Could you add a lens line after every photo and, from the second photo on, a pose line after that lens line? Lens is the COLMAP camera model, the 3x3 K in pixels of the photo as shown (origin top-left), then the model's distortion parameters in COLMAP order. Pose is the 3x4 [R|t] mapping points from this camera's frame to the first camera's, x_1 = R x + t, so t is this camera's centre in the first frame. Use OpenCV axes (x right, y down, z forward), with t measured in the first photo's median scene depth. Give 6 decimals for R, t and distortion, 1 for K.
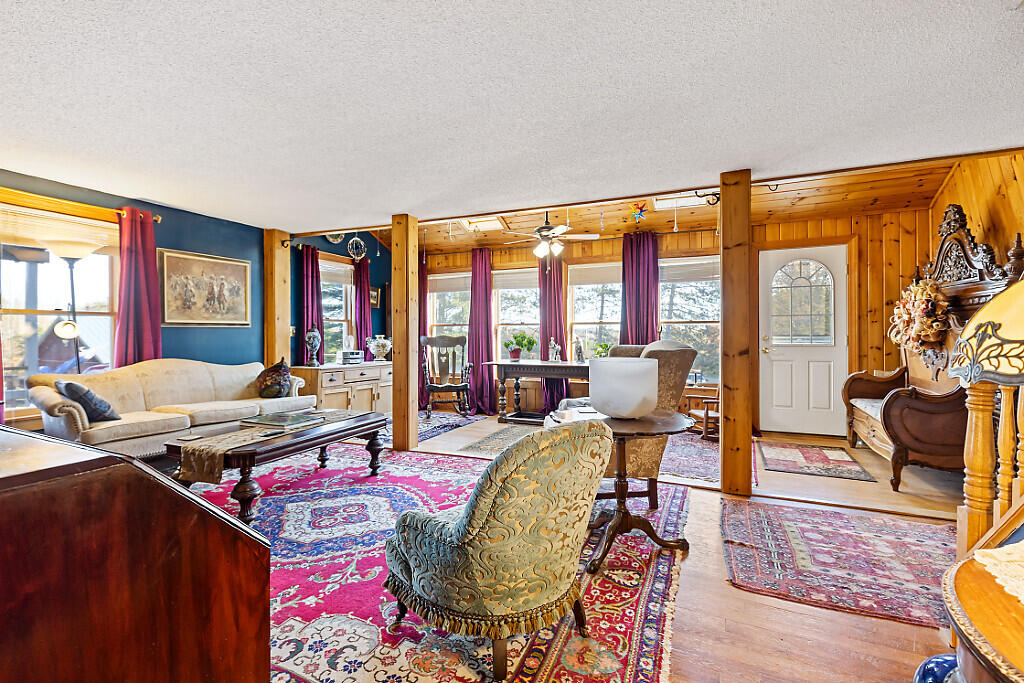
lens RADIAL K [[461.9, 0, 503.4], [0, 461.9, 334.6], [0, 0, 1]] dist [0.003928, -0.002726]
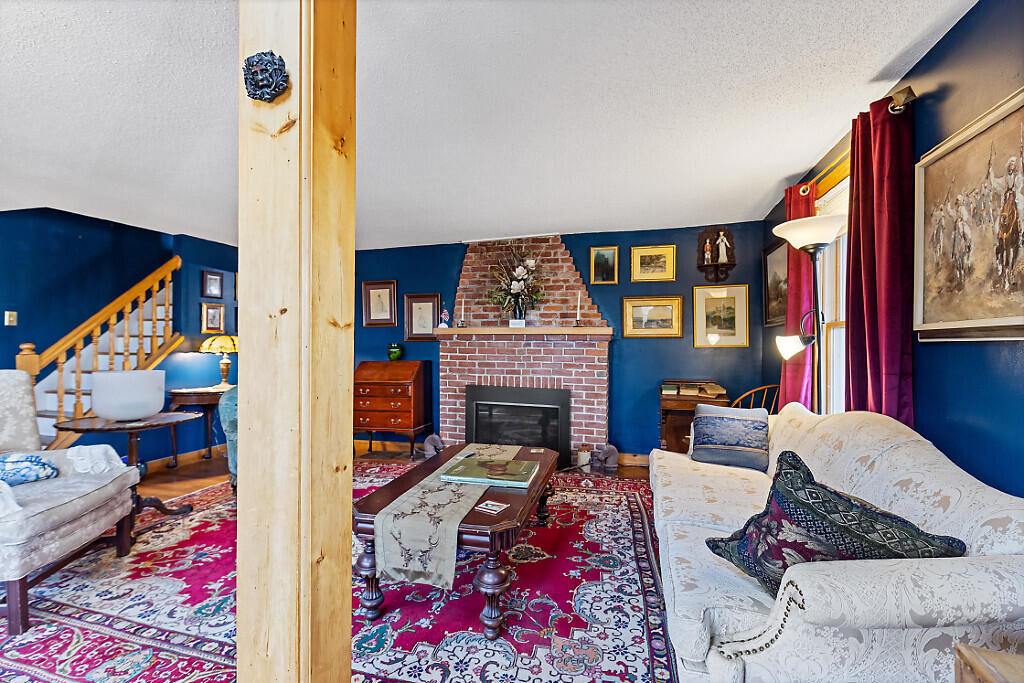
lens RADIAL K [[461.9, 0, 507.3], [0, 461.9, 342.2], [0, 0, 1]] dist [0.003928, -0.002726]
pose [[-0.988895, -0.004471, -0.148550, -0.428276], [-0.005004, 0.999982, 0.003215, -0.023129], [0.148533, 0.003923, -0.988900, 1.889329]]
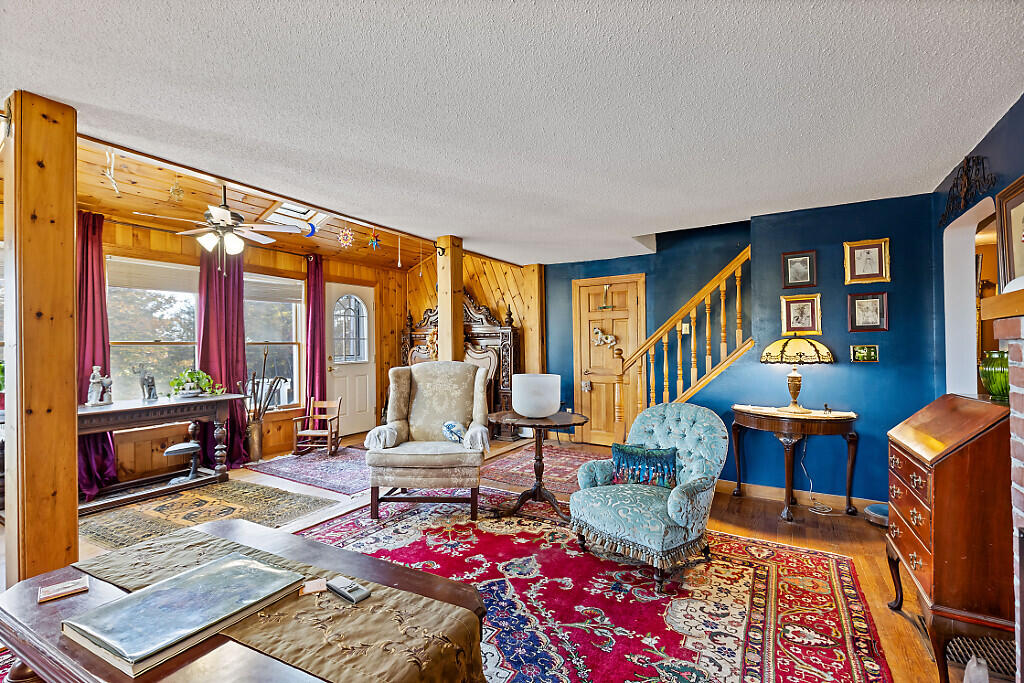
lens RADIAL K [[461.9, 0, 503.1], [0, 461.9, 339.9], [0, 0, 1]] dist [0.003928, -0.002726]
pose [[0.112693, 0.015311, 0.993512, -0.913136], [0.012234, 0.999784, -0.016796, -0.022371], [-0.993555, 0.014047, 0.112481, 0.767114]]
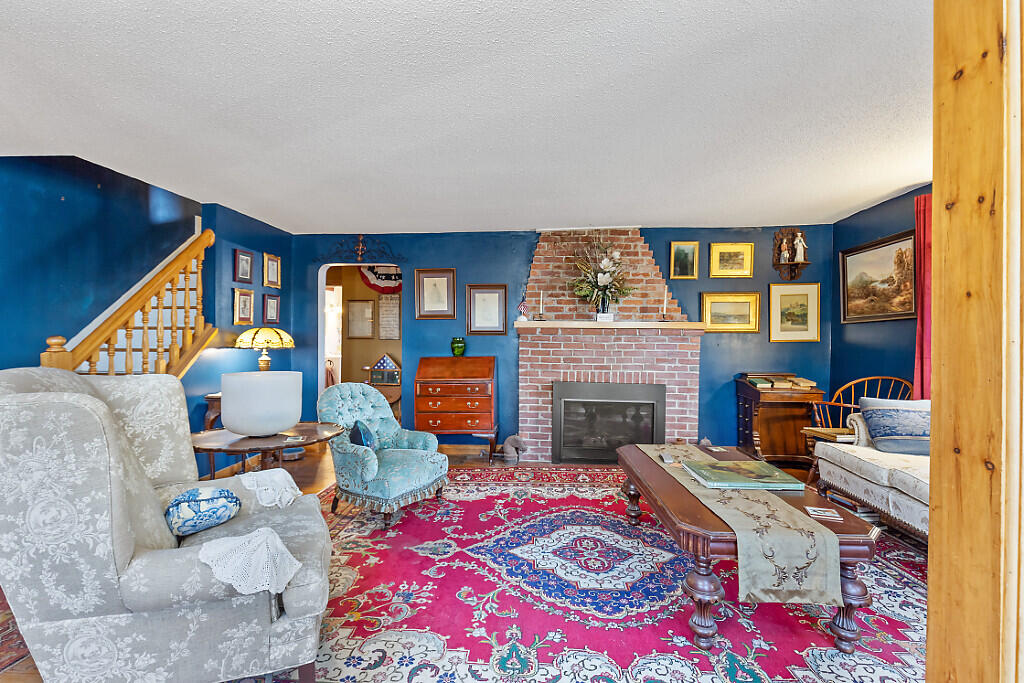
lens RADIAL K [[461.9, 0, 507.6], [0, 461.9, 341.0], [0, 0, 1]] dist [0.003928, -0.002726]
pose [[-0.936878, -0.003333, -0.349641, 0.097877], [-0.008488, 0.999877, 0.013213, -0.021640], [0.349553, 0.015347, -0.936791, 1.670527]]
